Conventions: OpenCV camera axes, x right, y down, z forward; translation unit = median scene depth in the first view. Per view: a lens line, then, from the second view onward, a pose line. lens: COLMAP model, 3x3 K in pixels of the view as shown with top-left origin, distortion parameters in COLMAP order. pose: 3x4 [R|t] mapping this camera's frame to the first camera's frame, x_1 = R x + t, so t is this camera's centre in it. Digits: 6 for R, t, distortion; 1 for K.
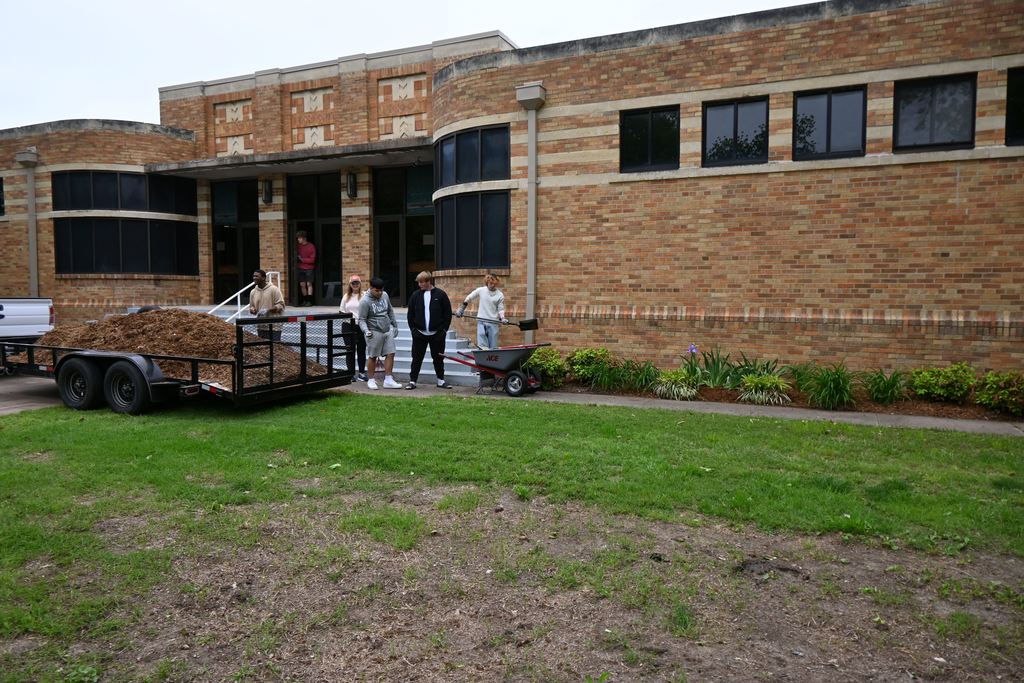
lens RADIAL K [[702.9, 0, 513.1], [0, 702.9, 338.0], [0, 0, 1]] dist [0.009012, -0.009152]
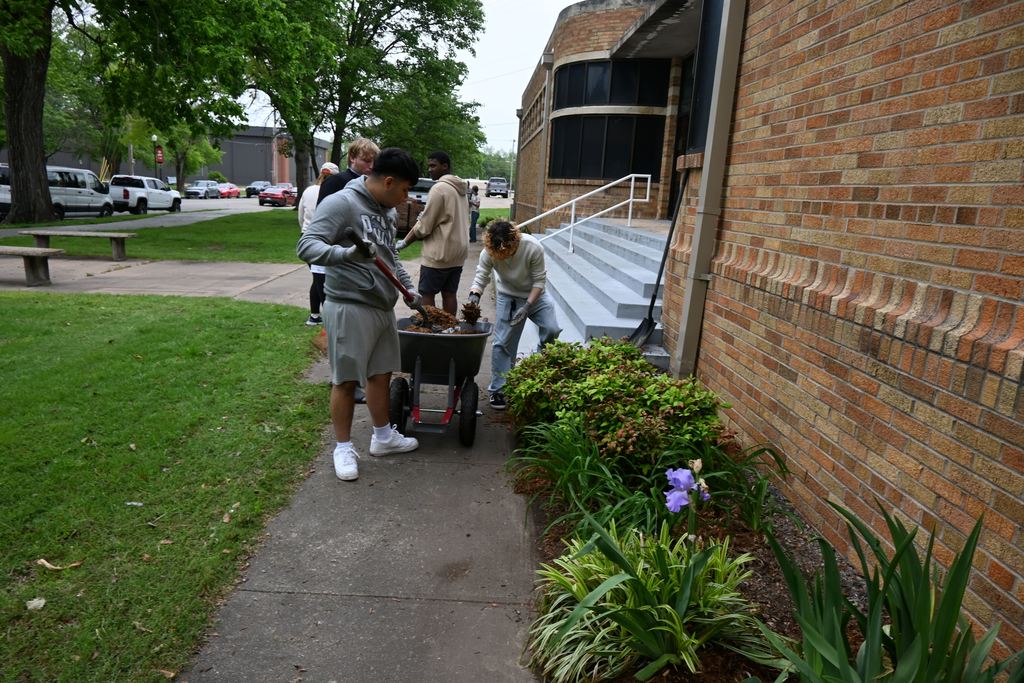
lens RADIAL K [[702.9, 0, 508.9], [0, 702.9, 344.5], [0, 0, 1]] dist [0.009012, -0.009152]
pose [[0.453486, 0.207724, -0.866719, 0.359989], [-0.107348, 0.978111, 0.178255, -0.051821], [0.884775, 0.012204, 0.465858, 0.761780]]
